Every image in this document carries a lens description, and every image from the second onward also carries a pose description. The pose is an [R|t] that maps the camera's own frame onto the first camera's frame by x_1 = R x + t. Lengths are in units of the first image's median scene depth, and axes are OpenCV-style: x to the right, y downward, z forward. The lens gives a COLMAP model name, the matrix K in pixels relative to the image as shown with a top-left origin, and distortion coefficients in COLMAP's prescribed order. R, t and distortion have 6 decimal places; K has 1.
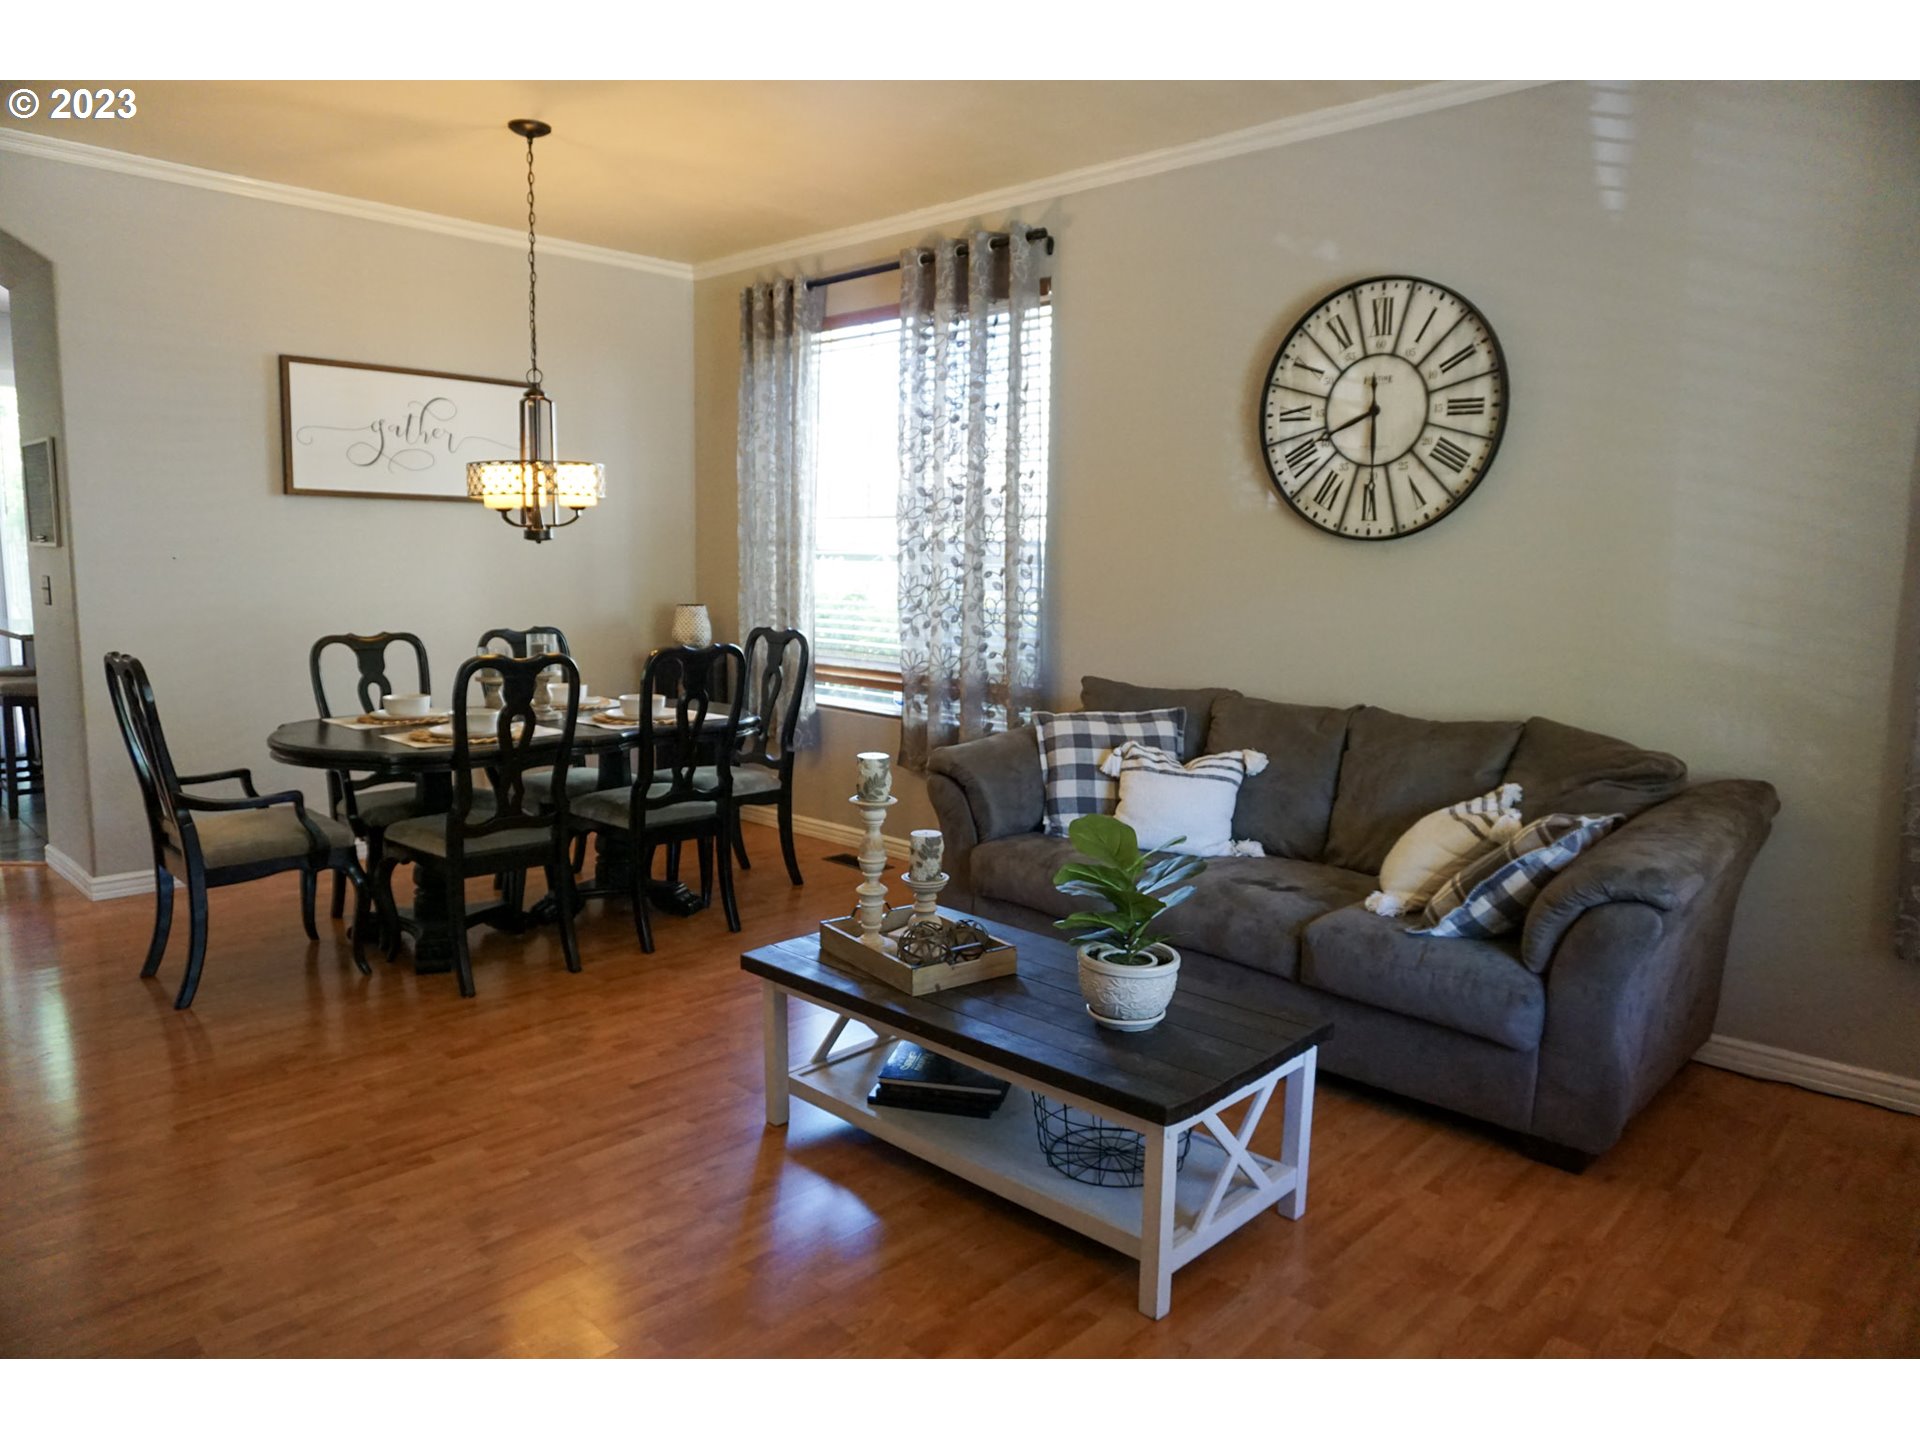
lens RADIAL K [[1269.0, 0, 960.7], [0, 1269.0, 725.8], [0, 0, 1]] dist [-0.022571, 0.001383]
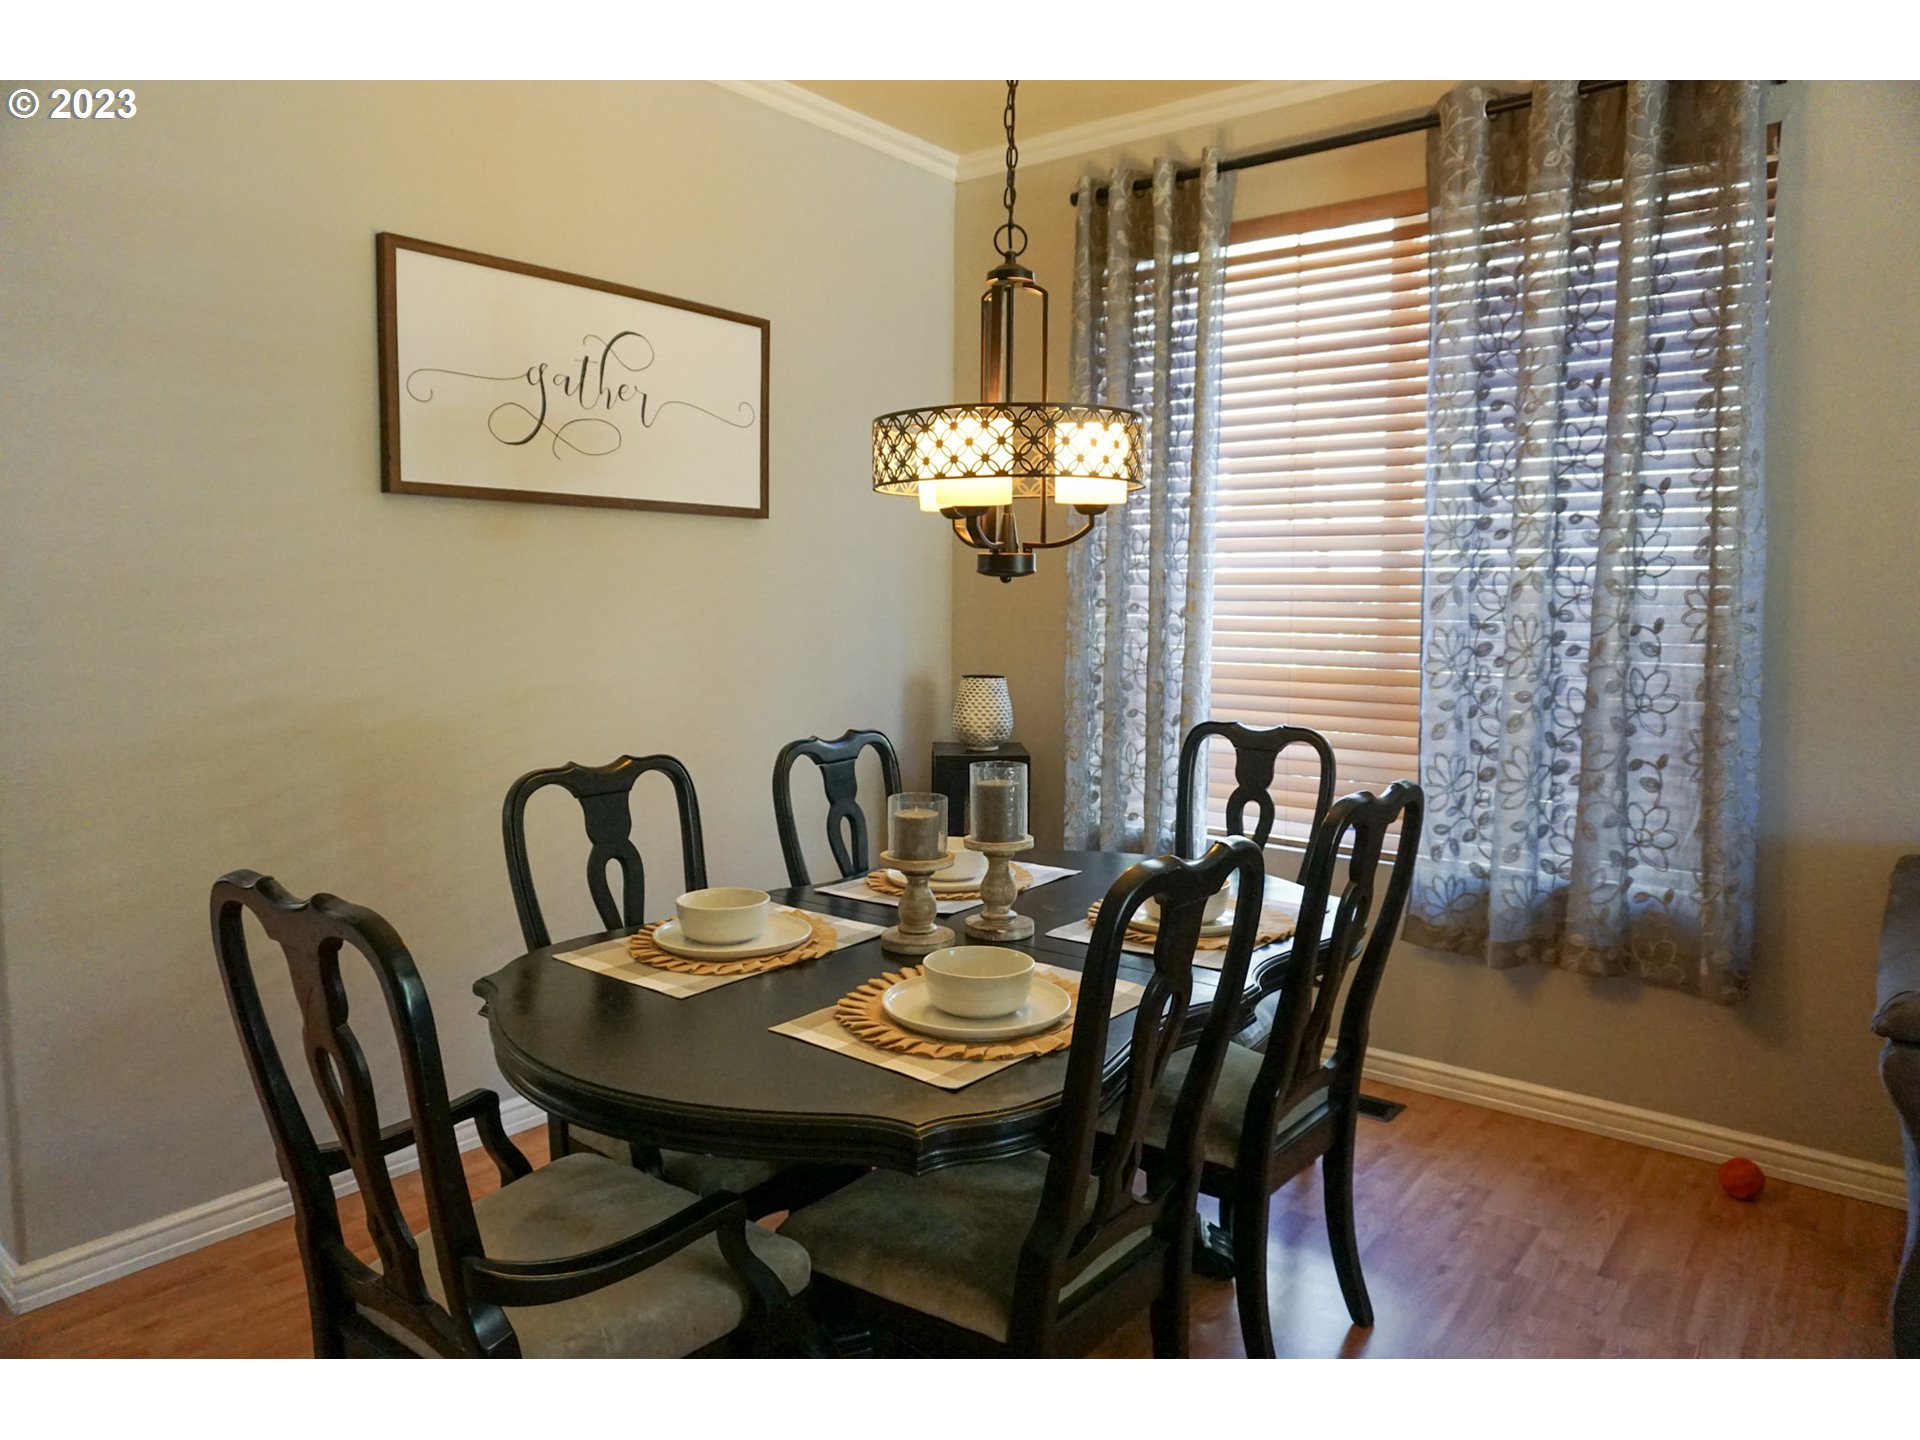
lens RADIAL K [[1269.0, 0, 960.0], [0, 1269.0, 713.3], [0, 0, 1]] dist [-0.022571, 0.001383]
pose [[0.995170, -0.015614, 0.096919, -0.331215], [0.019056, 0.999216, -0.034692, -0.063400], [-0.096301, 0.036372, 0.994688, 0.426369]]
